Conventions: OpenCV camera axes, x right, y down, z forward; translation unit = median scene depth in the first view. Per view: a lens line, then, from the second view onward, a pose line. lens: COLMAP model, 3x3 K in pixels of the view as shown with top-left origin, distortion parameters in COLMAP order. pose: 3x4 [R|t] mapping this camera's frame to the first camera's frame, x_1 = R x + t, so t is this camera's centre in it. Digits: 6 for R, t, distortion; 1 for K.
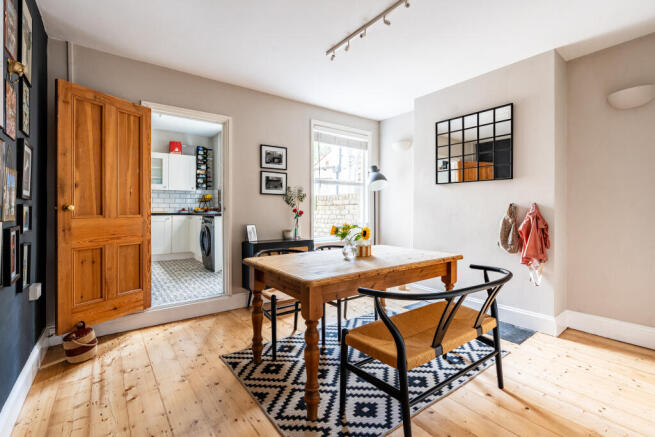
lens RADIAL K [[304.4, 0, 324.9], [0, 304.4, 212.8], [0, 0, 1]] dist [-0.010373, 0.002637]
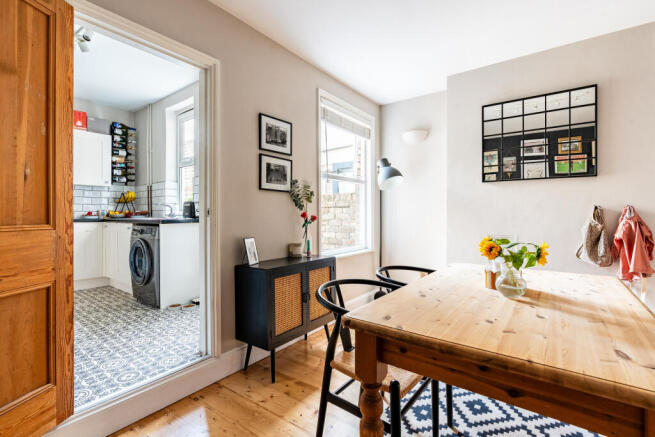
lens RADIAL K [[304.4, 0, 323.5], [0, 304.4, 216.3], [0, 0, 1]] dist [-0.010373, 0.002637]
pose [[0.958012, -0.003288, 0.286711, -0.252358], [0.003828, 0.999992, -0.001325, -0.003277], [-0.286704, 0.002367, 0.958016, 0.323478]]
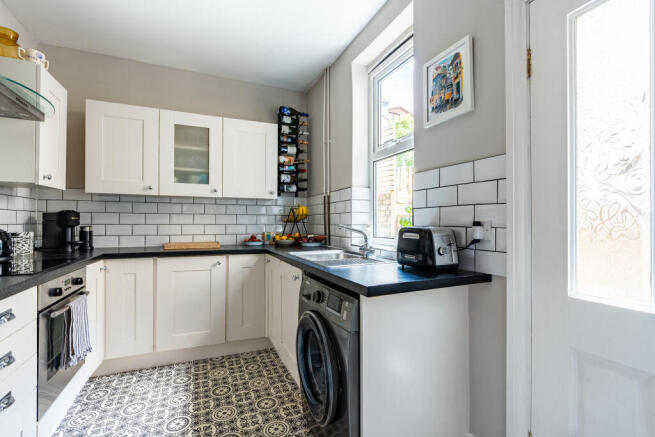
lens RADIAL K [[304.4, 0, 328.3], [0, 304.4, 221.5], [0, 0, 1]] dist [-0.010373, 0.002637]
pose [[0.980170, -0.002569, -0.198143, -0.396701], [0.000322, 0.999935, -0.011370, -0.050117], [0.198159, 0.011080, 0.980107, 0.865617]]
